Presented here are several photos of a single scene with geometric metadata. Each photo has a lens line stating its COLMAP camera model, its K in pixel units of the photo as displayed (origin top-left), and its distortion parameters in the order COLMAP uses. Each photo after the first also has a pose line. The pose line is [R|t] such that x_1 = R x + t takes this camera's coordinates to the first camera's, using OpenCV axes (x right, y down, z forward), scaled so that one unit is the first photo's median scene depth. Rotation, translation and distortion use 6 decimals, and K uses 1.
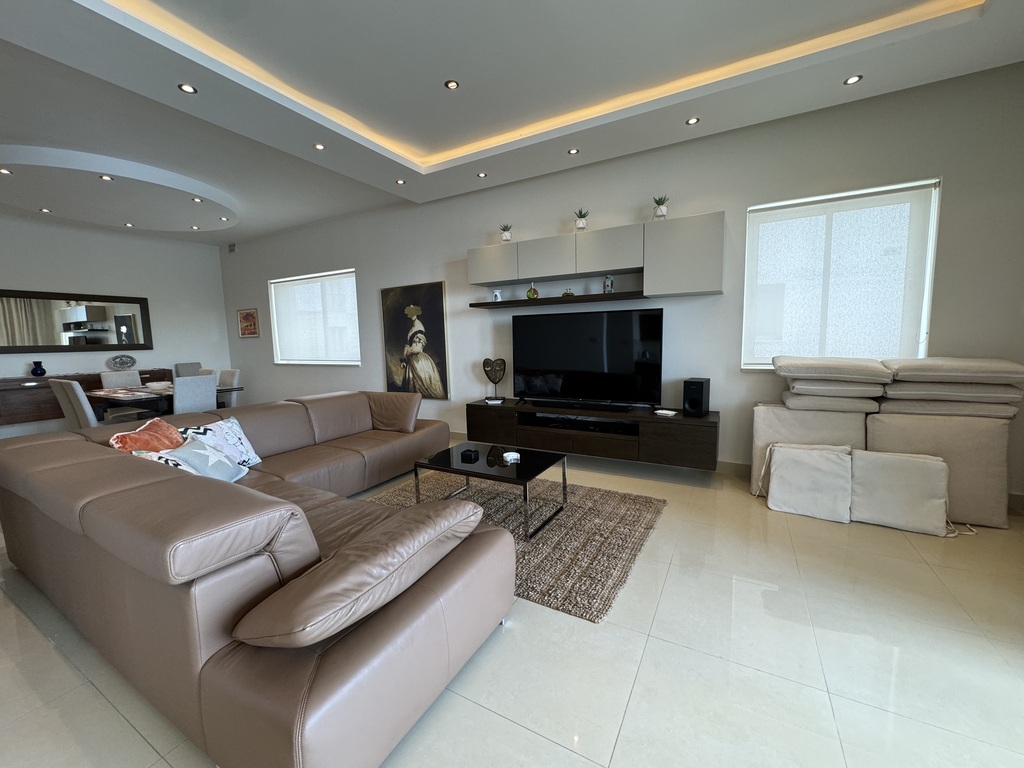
lens RADIAL K [[409.3, 0, 511.5], [0, 409.3, 383.6], [0, 0, 1]] dist [-0.001774, -0.000552]
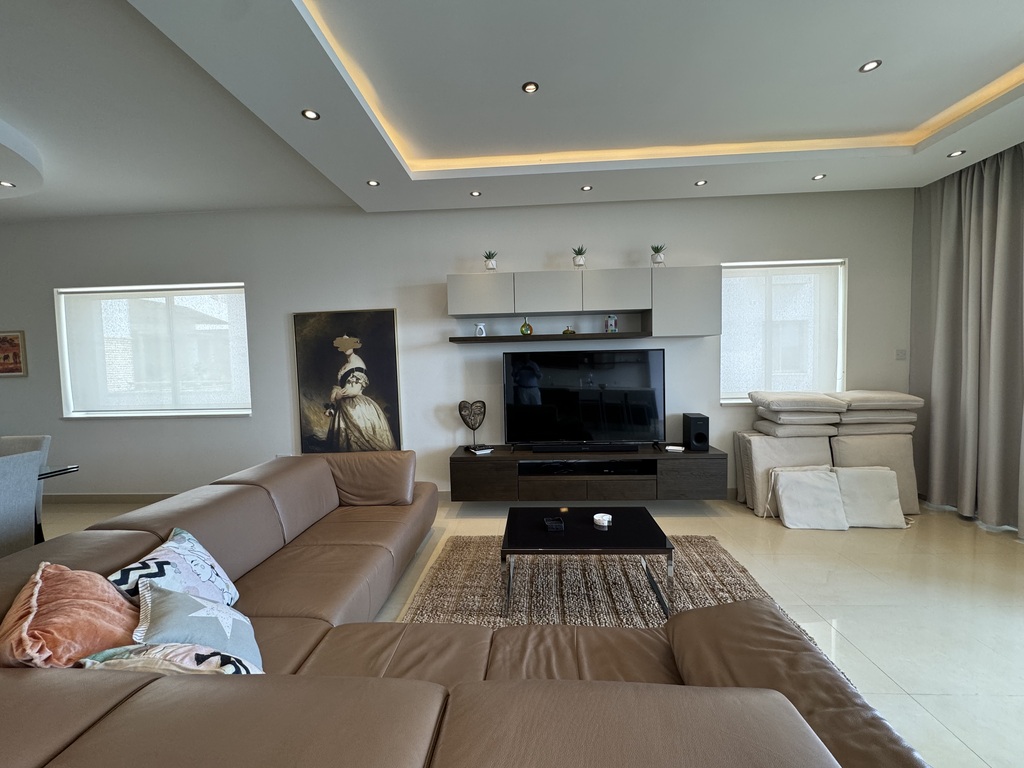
lens RADIAL K [[409.3, 0, 514.6], [0, 409.3, 382.7], [0, 0, 1]] dist [-0.001774, -0.000552]
pose [[0.897209, -0.020578, 0.441126, -0.392880], [0.052601, 0.996782, -0.060488, -0.047912], [-0.438462, 0.077474, 0.895404, 0.208637]]
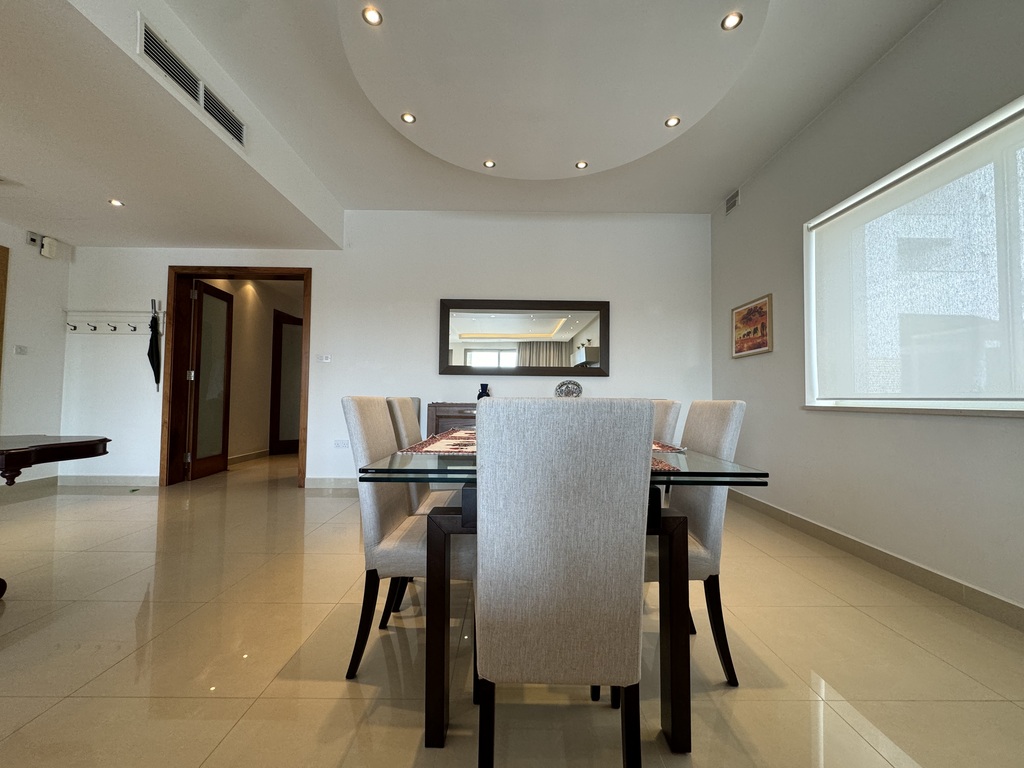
lens RADIAL K [[409.3, 0, 511.1], [0, 409.3, 385.6], [0, 0, 1]] dist [-0.001774, -0.000552]
pose [[0.492463, -0.000100, -0.870333, -0.603137], [-0.116208, 0.991038, -0.065868, -0.008261], [0.862541, 0.133577, 0.488038, 0.871883]]
